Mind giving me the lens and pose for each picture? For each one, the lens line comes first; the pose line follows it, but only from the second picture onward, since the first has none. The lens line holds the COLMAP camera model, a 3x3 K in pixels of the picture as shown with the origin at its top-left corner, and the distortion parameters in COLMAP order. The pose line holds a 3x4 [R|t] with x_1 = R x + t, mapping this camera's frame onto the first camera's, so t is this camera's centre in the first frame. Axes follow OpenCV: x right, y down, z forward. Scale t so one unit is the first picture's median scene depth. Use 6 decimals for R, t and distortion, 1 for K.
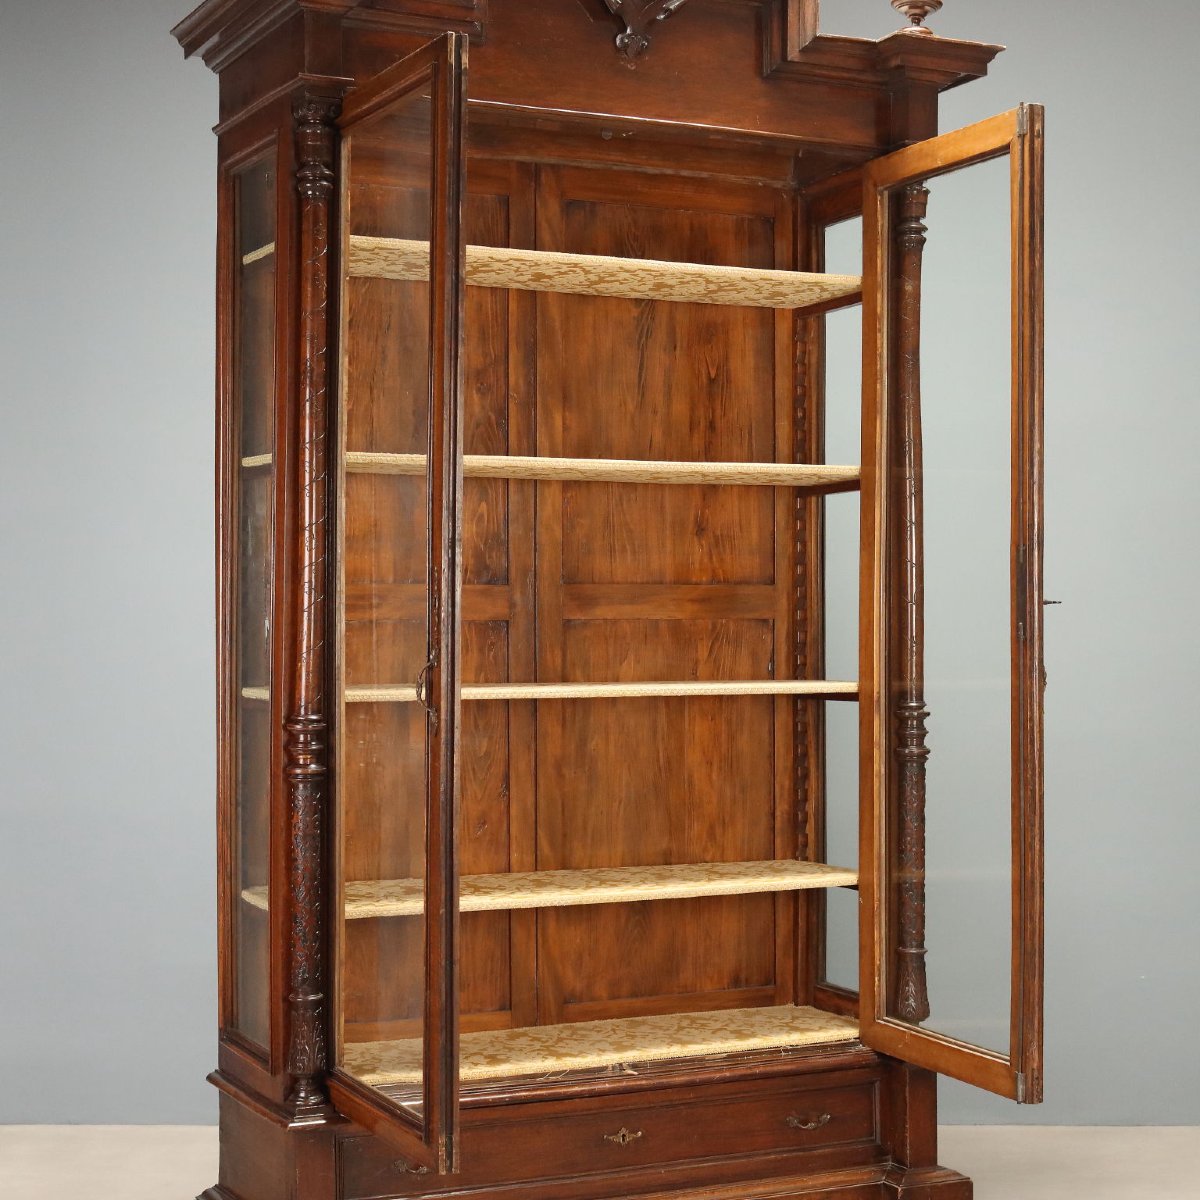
lens RADIAL K [[2221.2, 0, 600.0], [0, 2221.2, 600.0], [0, 0, 1]] dist [0.011574, 0.061136]
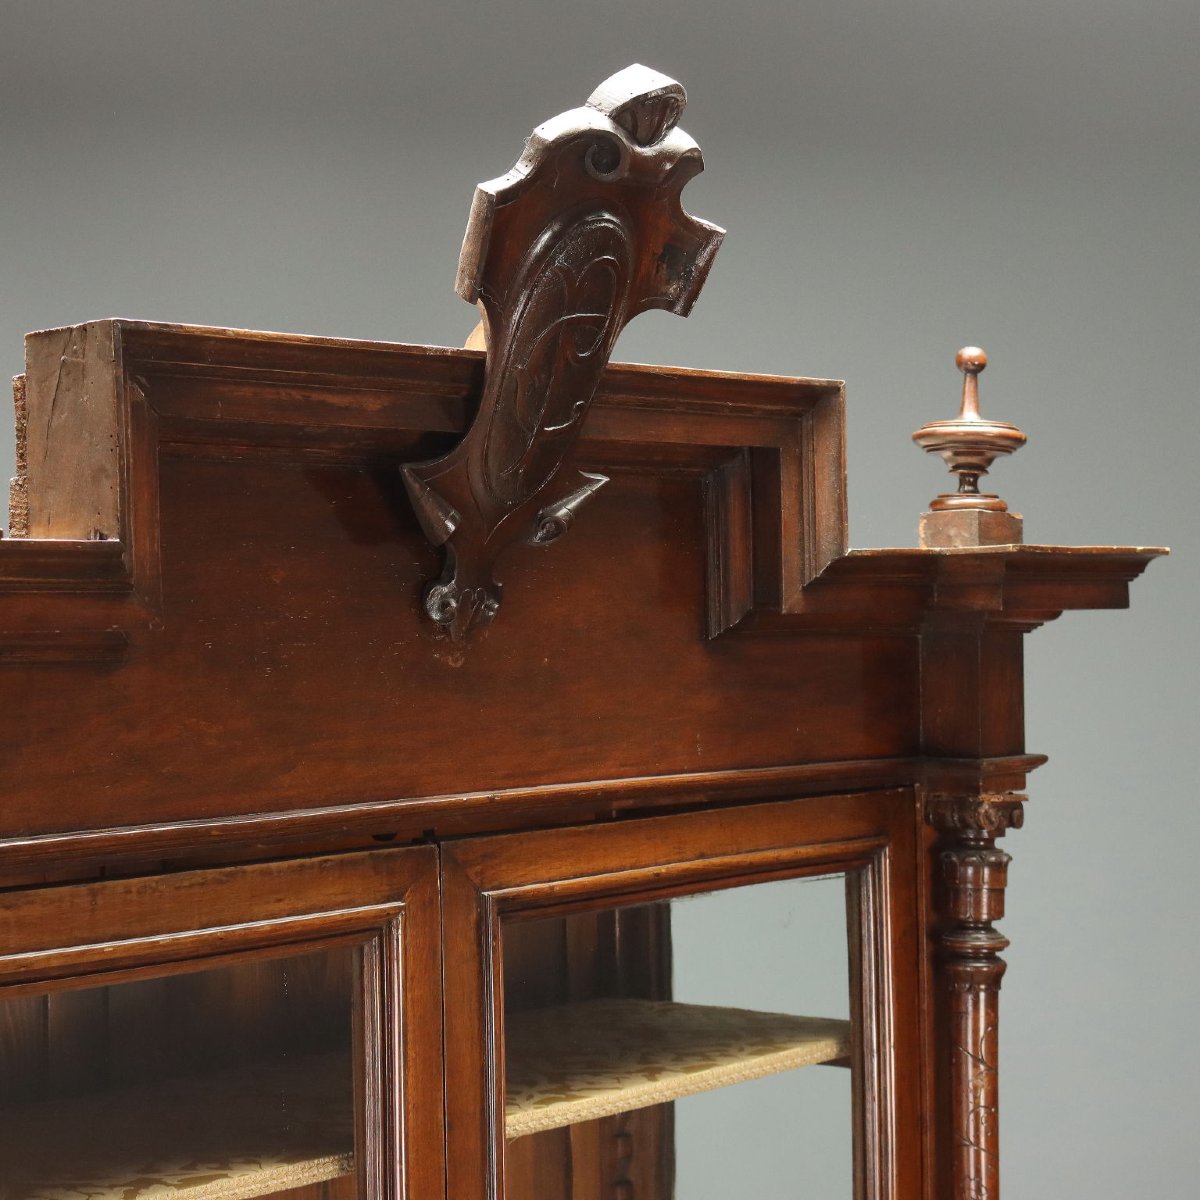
lens RADIAL K [[2580.2, 0, 600.0], [0, 2580.2, 600.0], [0, 0, 1]] dist [0.022003, -0.104508]
pose [[0.925095, -0.013423, 0.379497, -0.123755], [0.012481, 0.999910, 0.004943, -0.235187], [-0.379529, 0.000164, 0.925180, 0.536065]]
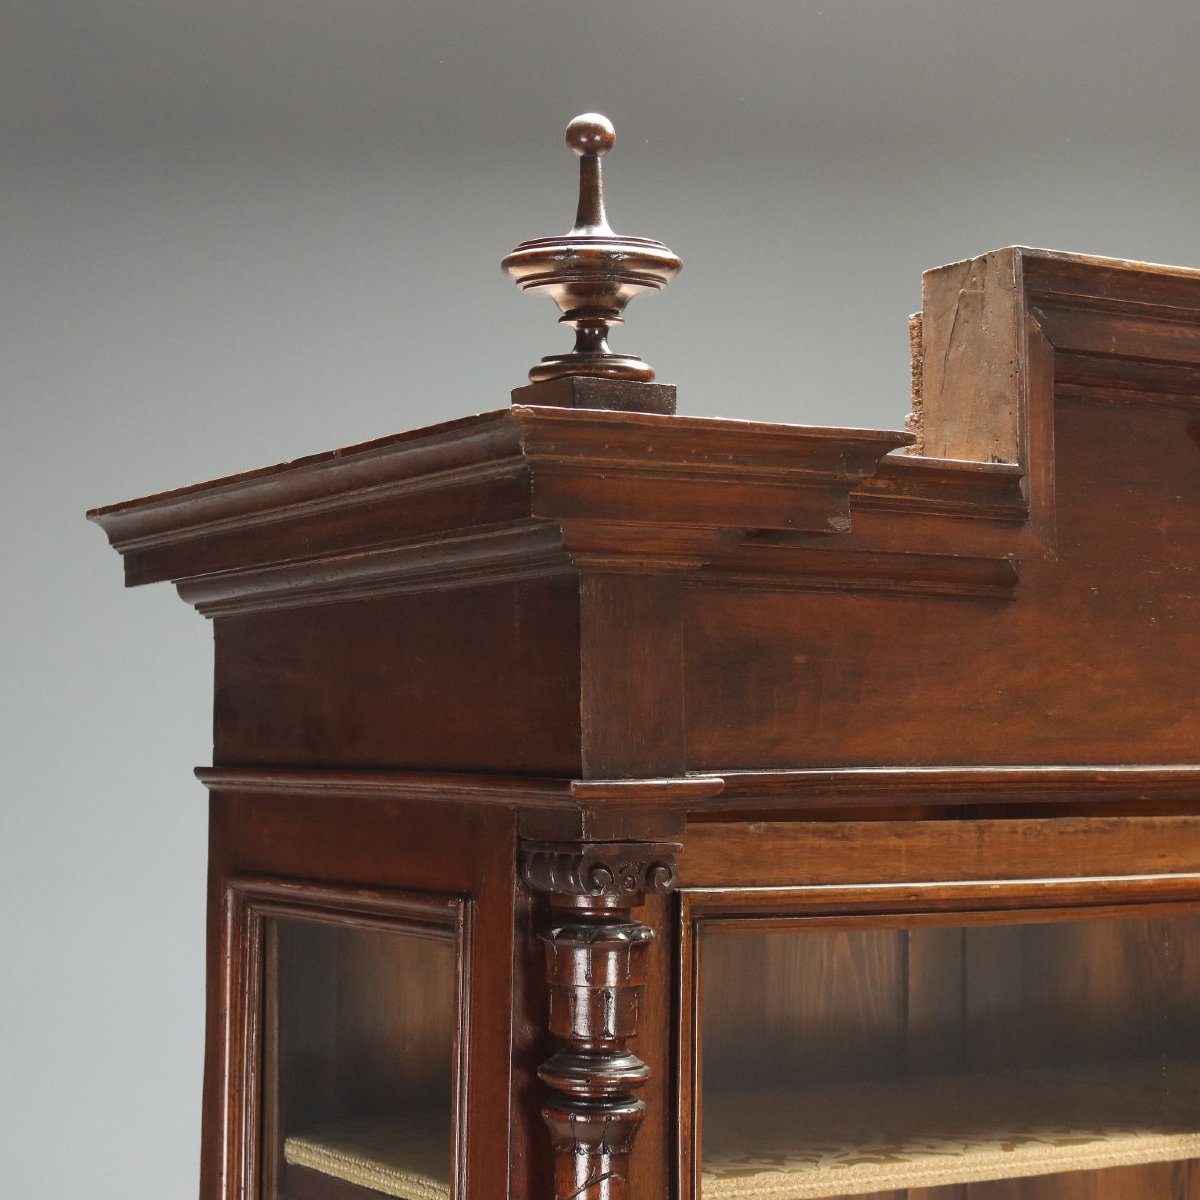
lens RADIAL K [[2580.2, 0, 600.0], [0, 2580.2, 600.0], [0, 0, 1]] dist [0.022003, -0.104508]
pose [[0.995786, 0.008316, 0.091335, -0.139222], [-0.004198, 0.998970, -0.045190, -0.208685], [-0.091616, 0.044616, 0.994794, 0.541118]]
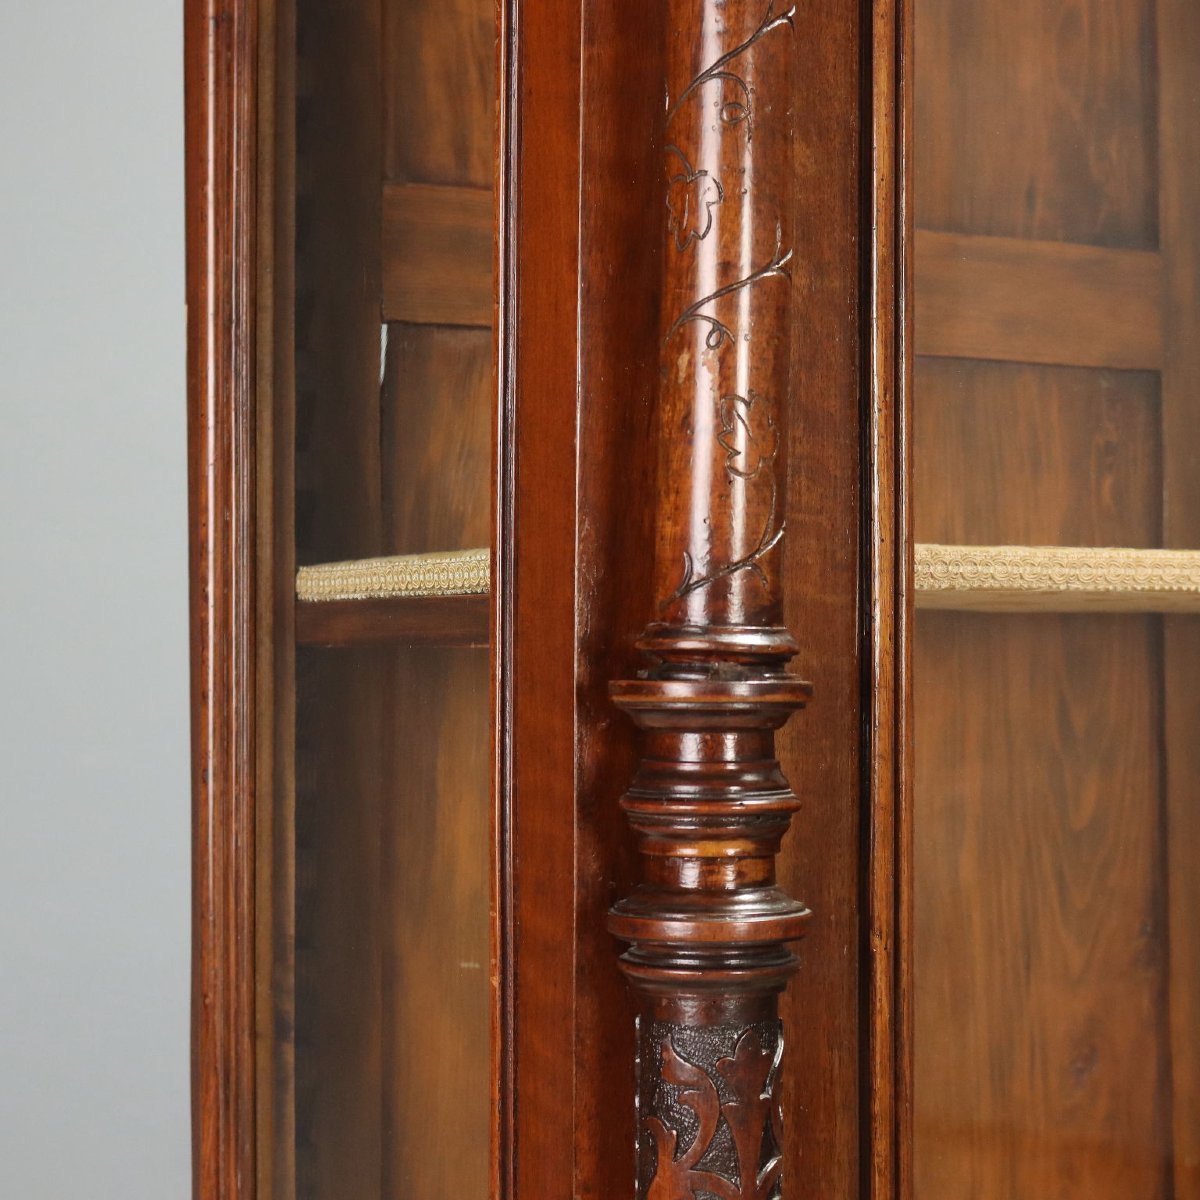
lens RADIAL K [[2405.0, 0, 600.0], [0, 2405.0, 600.0], [0, 0, 1]] dist [-0.016463, -0.035494]
pose [[0.999414, -0.001928, 0.034182, -0.127784], [0.002492, 0.999861, -0.016482, 0.045142], [-0.034145, 0.016558, 0.999280, 0.683433]]
